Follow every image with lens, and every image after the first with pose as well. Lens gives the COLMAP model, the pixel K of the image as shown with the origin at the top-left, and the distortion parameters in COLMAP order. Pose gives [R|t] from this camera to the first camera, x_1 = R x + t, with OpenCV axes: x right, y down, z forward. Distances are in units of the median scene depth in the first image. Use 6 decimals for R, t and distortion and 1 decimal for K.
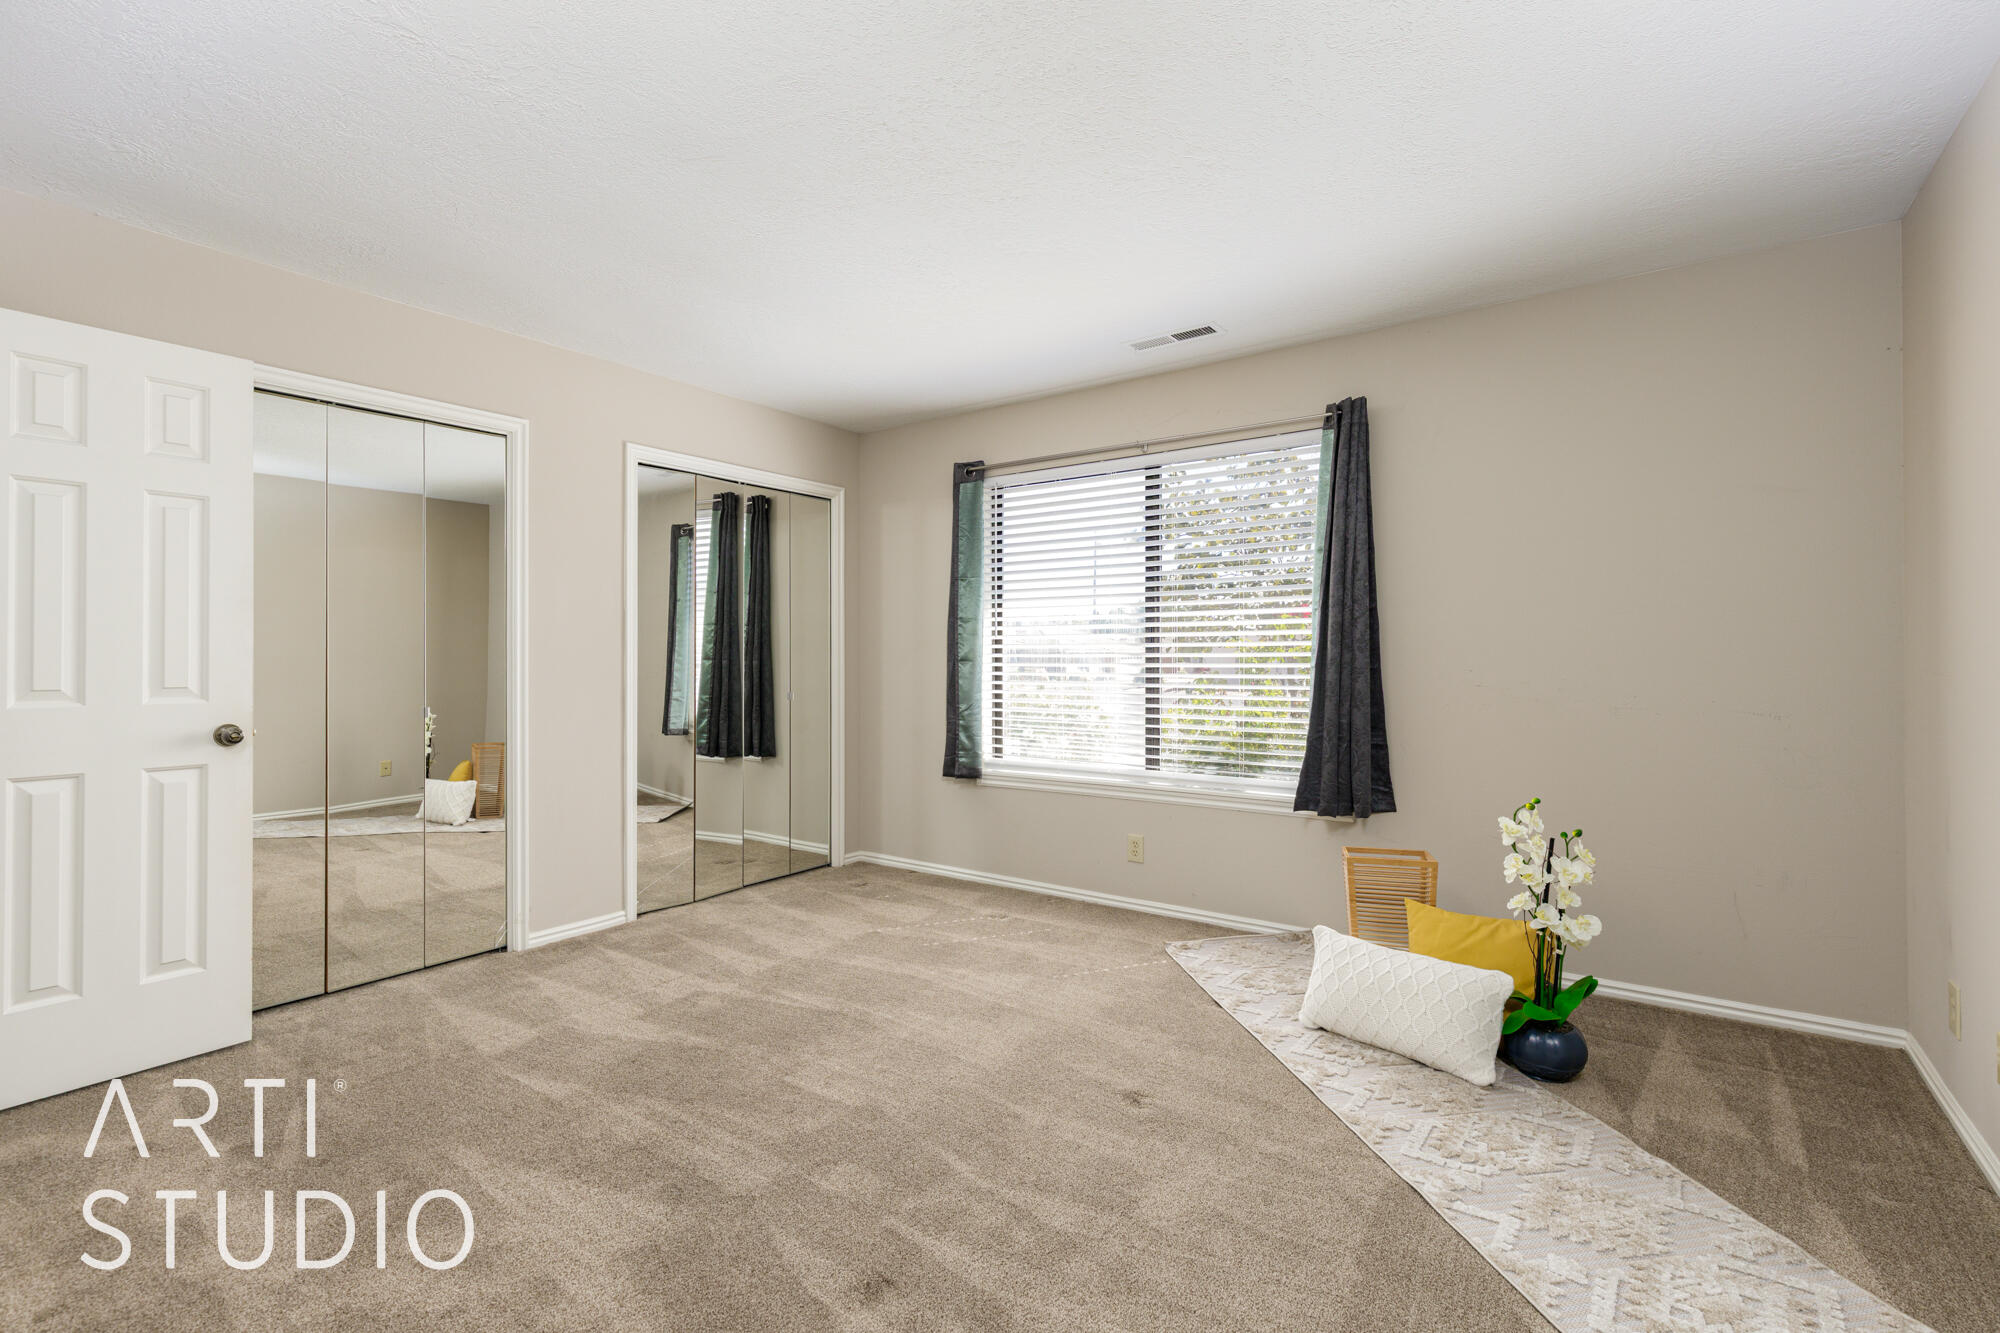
lens RADIAL K [[898.9, 0, 1005.3], [0, 898.9, 652.0], [0, 0, 1]] dist [0.003699, -0.001623]
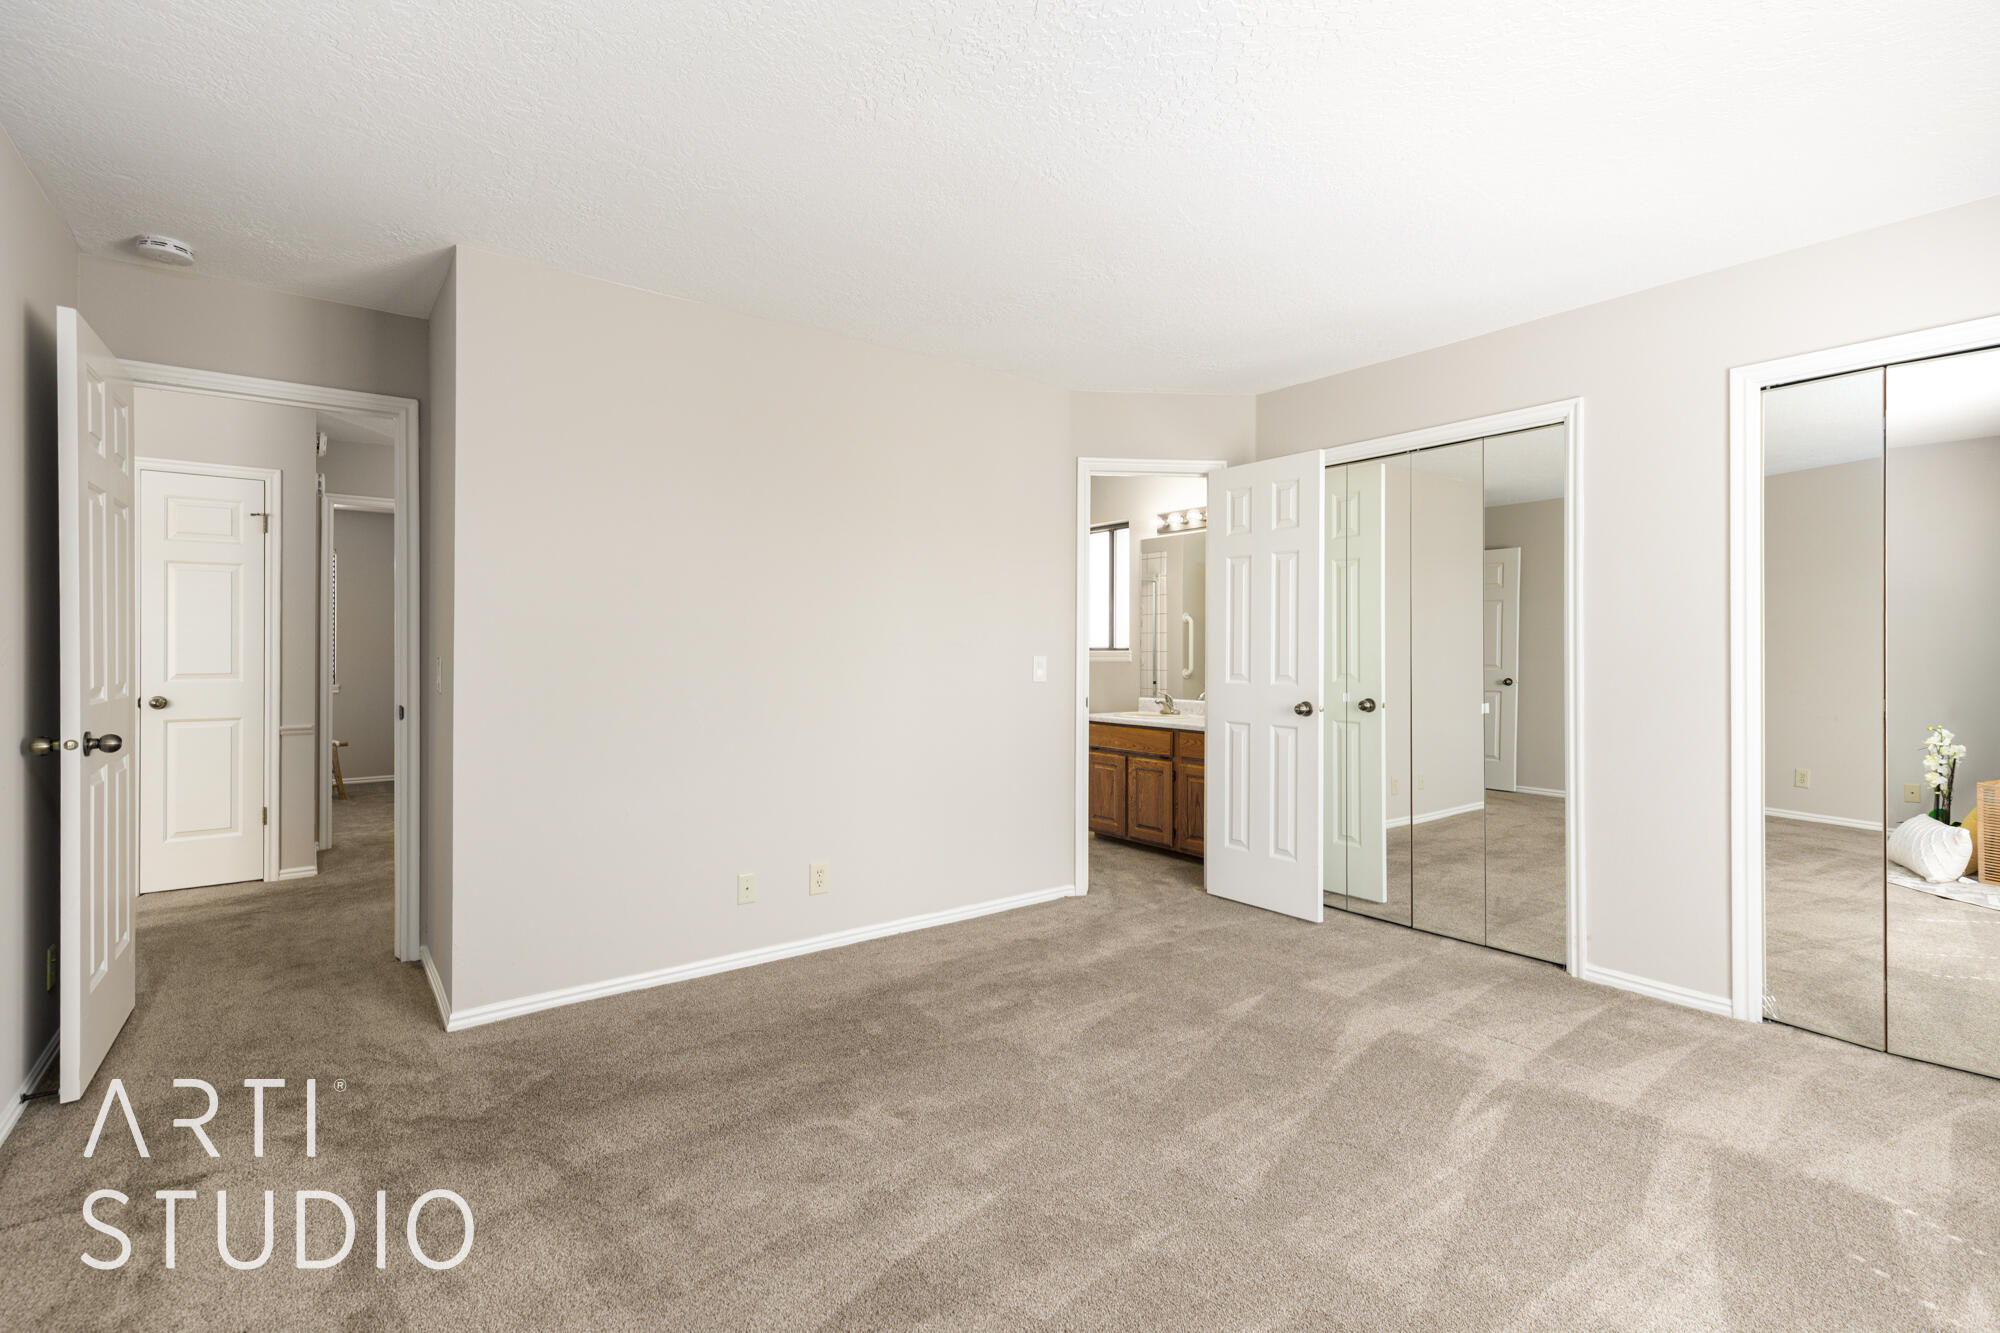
lens RADIAL K [[898.9, 0, 1005.3], [0, 898.9, 652.0], [0, 0, 1]] dist [0.003699, -0.001623]
pose [[-0.287141, 0.002780, -0.957884, 0.562217], [0.002792, 0.999994, 0.002065, -0.003624], [0.957884, -0.002081, -0.287147, 0.778586]]
